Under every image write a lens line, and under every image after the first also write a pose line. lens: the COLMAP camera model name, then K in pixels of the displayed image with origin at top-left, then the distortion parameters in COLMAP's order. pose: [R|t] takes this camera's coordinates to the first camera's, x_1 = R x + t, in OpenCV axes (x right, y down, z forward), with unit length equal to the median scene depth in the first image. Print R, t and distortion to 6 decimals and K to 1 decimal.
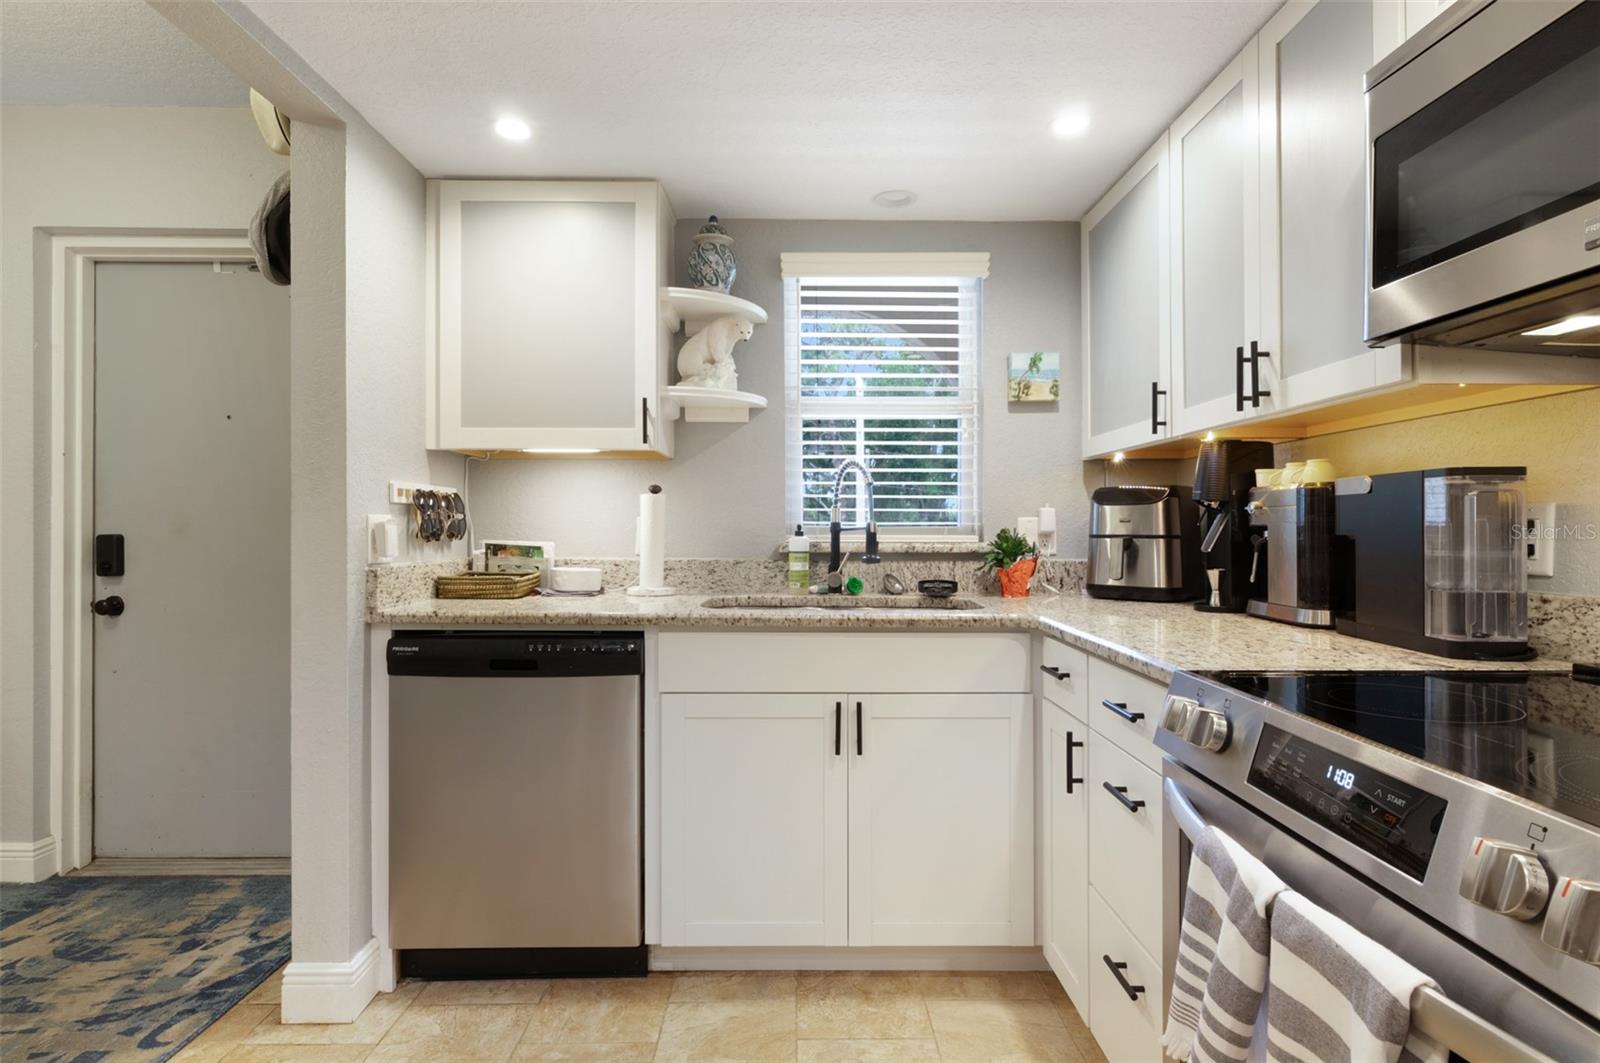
lens RADIAL K [[830.7, 0, 804.5], [0, 830.7, 524.2], [0, 0, 1]] dist [-0.001081, -0.000068]
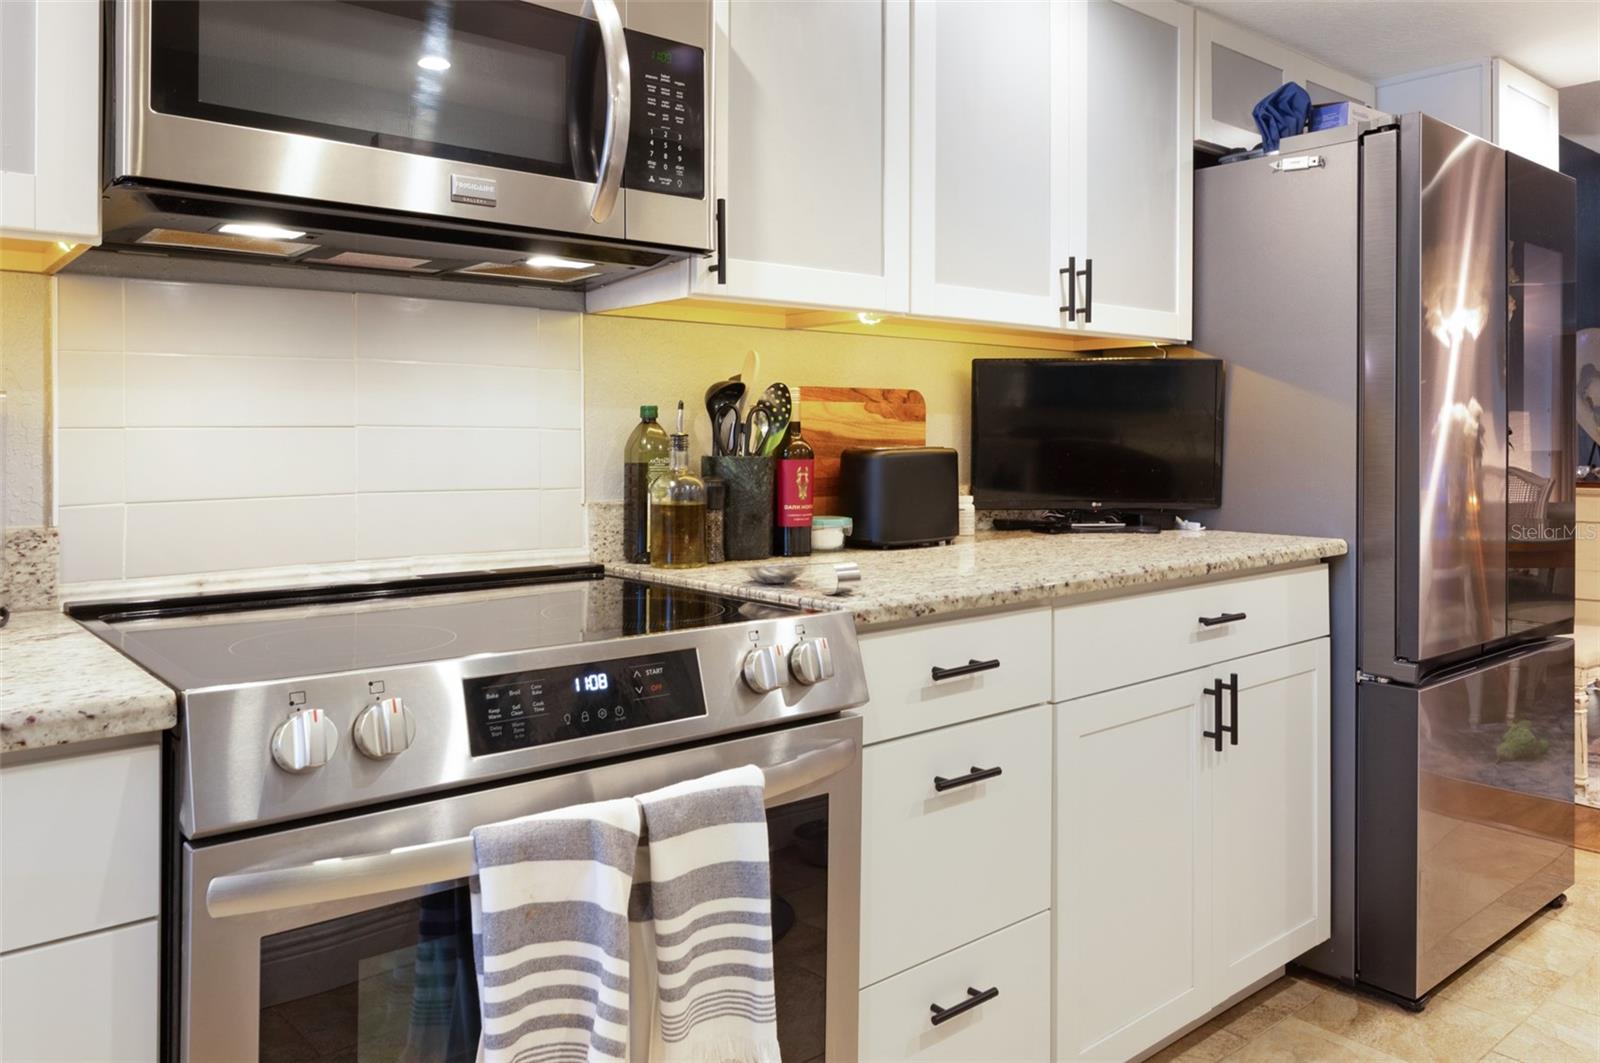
lens RADIAL K [[1178.5, 0, 792.3], [0, 1178.5, 421.7], [0, 0, 1]] dist [0.005174, -0.009147]
pose [[-0.636725, 0.014011, 0.770964, -0.351802], [0.000238, 0.999838, -0.017974, 0.003387], [-0.771091, -0.011261, -0.636625, 0.947681]]
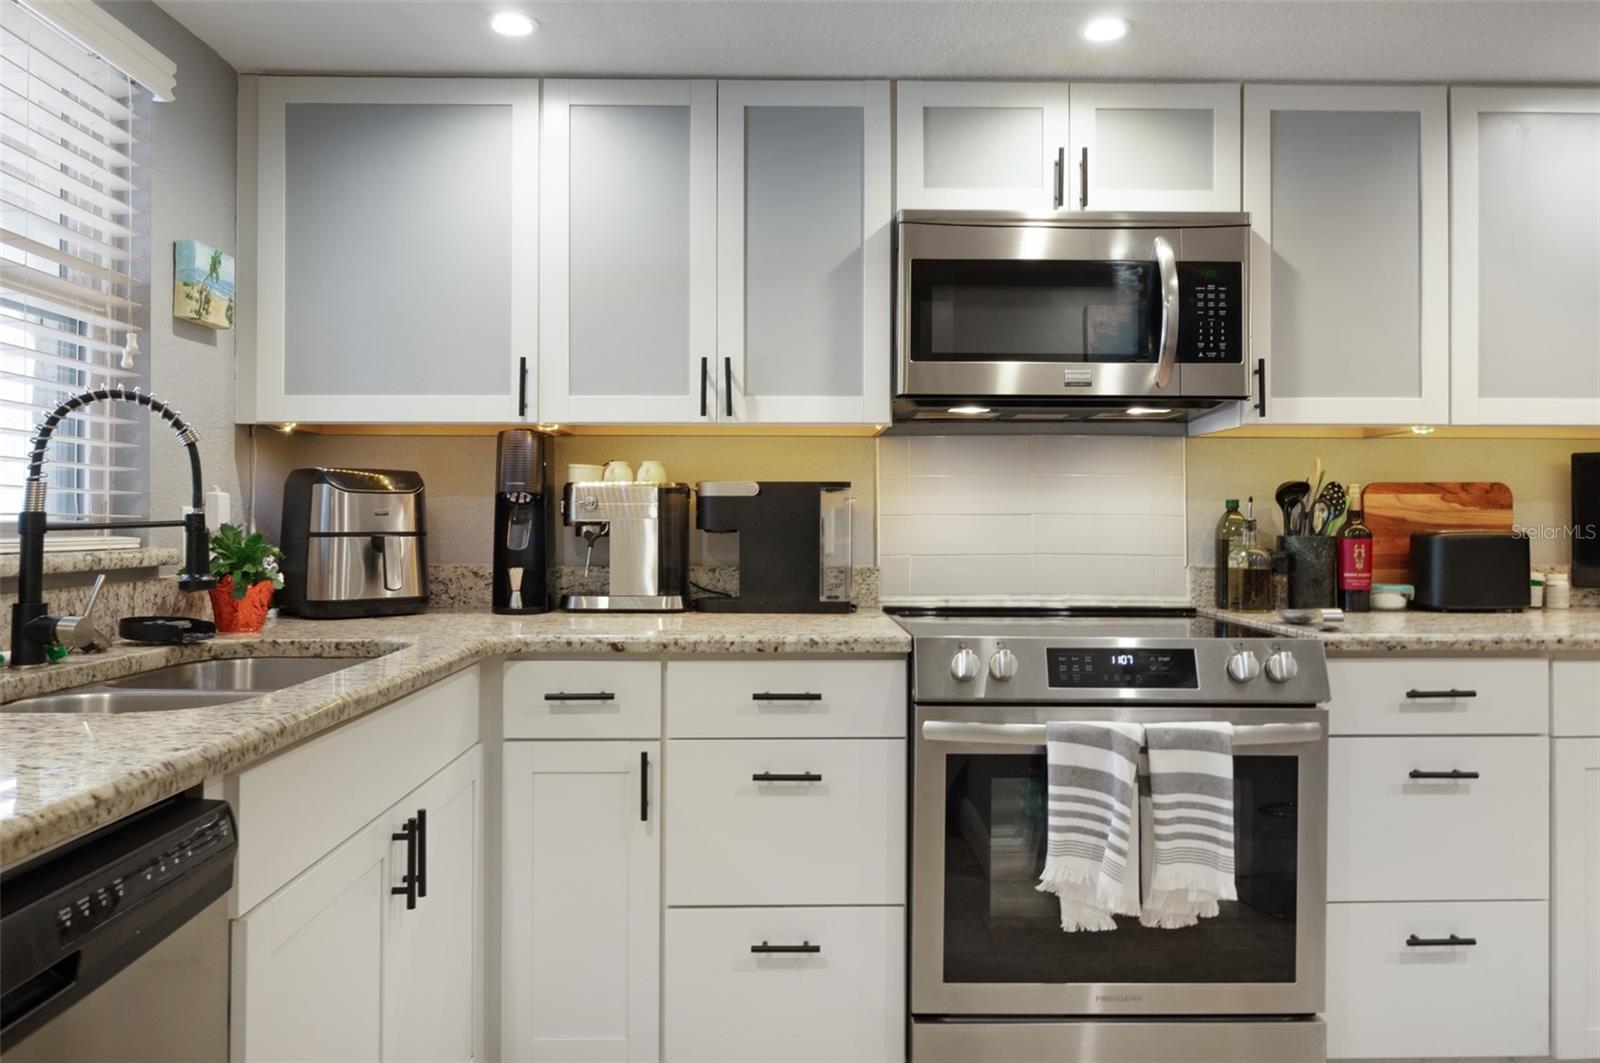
lens RADIAL K [[1037.5, 0, 794.1], [0, 1037.5, 523.4], [0, 0, 1]] dist [-0.035539, 0.003601]
pose [[-0.012170, -0.000635, 0.999926, -0.883049], [-0.005700, 0.999984, 0.000566, 0.002993], [-0.999910, -0.005692, -0.012174, 0.953558]]
